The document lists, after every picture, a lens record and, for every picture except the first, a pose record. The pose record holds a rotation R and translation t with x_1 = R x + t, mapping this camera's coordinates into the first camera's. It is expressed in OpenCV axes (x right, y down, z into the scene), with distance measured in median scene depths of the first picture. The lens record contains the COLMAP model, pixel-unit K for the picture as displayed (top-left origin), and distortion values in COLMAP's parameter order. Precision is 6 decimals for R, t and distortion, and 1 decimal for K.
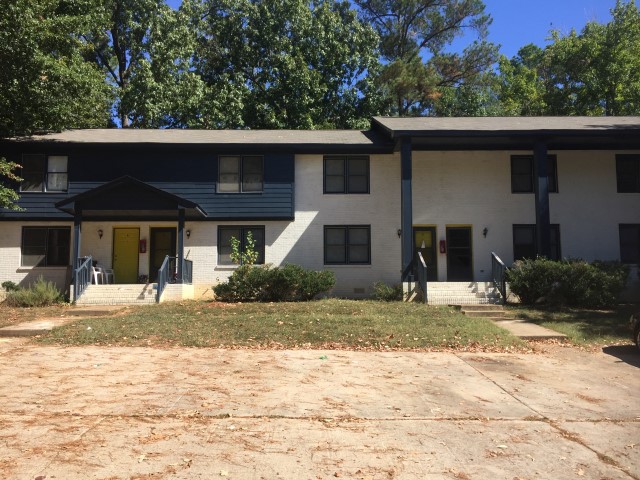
lens RADIAL K [[545.0, 0, 320.8], [0, 545.0, 252.4], [0, 0, 1]] dist [0.091765, -0.138022]
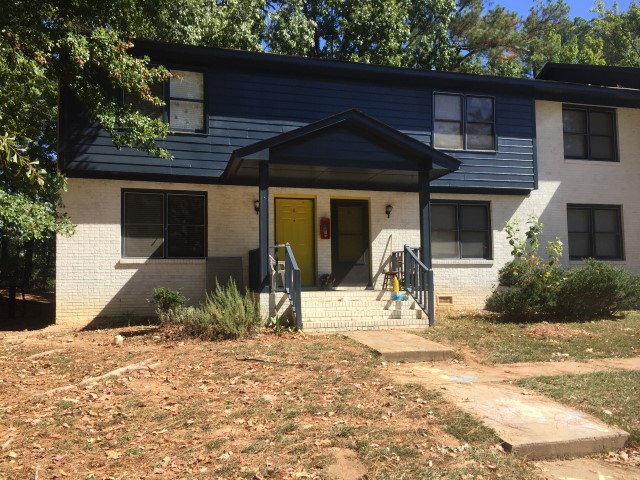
lens RADIAL K [[545.0, 0, 320.8], [0, 545.0, 252.4], [0, 0, 1]] dist [0.091765, -0.138022]
pose [[0.972682, 0.013270, 0.231762, -0.464441], [-0.020491, 0.999376, 0.028777, -0.001276], [-0.231236, -0.032740, 0.972347, 0.385026]]
